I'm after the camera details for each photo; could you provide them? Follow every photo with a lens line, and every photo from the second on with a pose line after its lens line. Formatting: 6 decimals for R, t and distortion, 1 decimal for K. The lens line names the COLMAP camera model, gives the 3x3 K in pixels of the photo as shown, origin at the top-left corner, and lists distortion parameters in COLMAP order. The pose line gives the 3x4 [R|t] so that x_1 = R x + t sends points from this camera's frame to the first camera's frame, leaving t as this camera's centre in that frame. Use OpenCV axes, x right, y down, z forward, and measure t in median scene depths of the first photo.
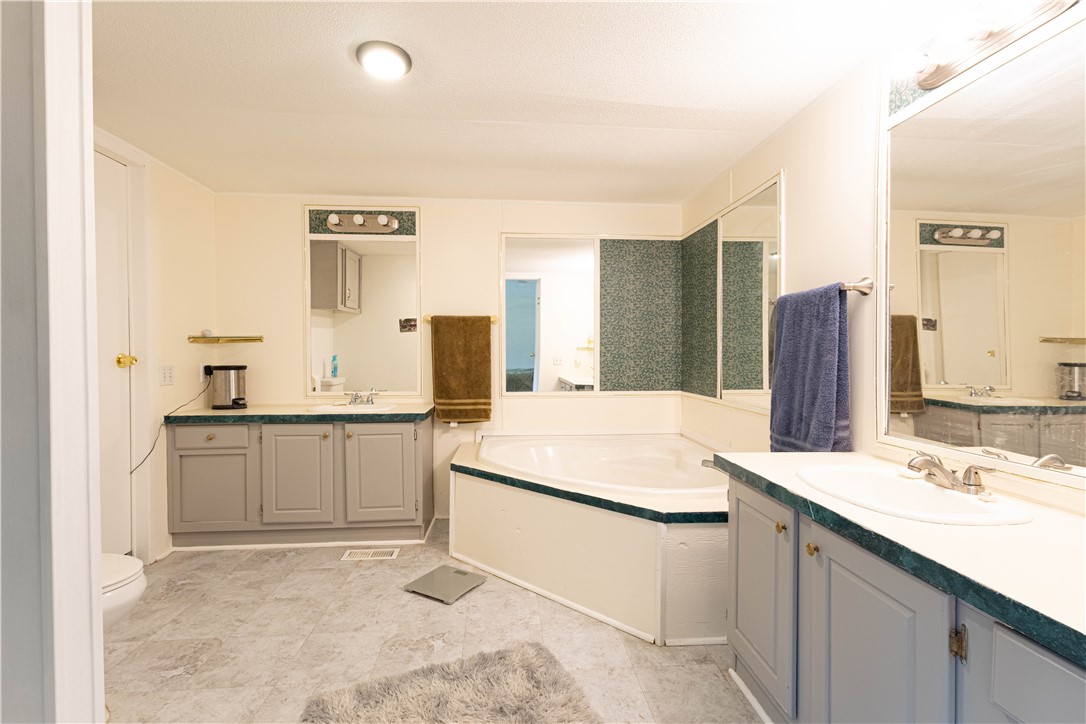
lens RADIAL K [[503.1, 0, 543.0], [0, 503.1, 362.0], [0, 0, 1]] dist [0.003398, 0.000338]
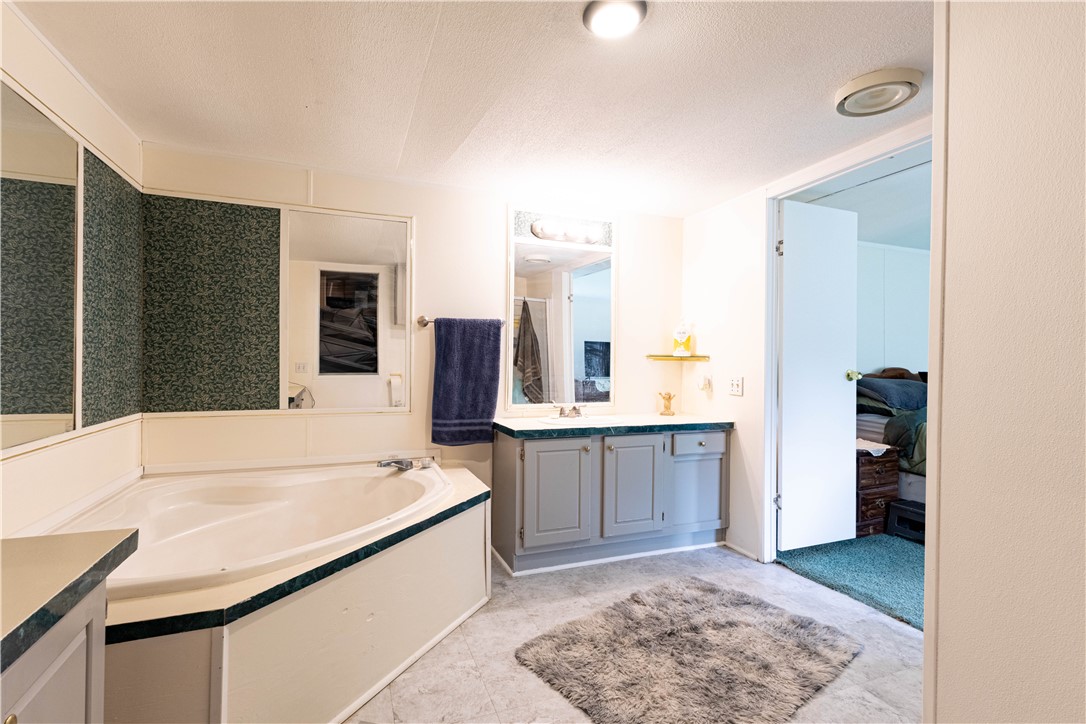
lens RADIAL K [[503.1, 0, 543.0], [0, 503.1, 362.0], [0, 0, 1]] dist [0.003398, 0.000338]
pose [[-0.281115, -0.014336, 0.959567, -0.911319], [0.007781, 0.999822, 0.017217, -0.034926], [-0.959643, 0.012307, -0.280953, 1.127721]]
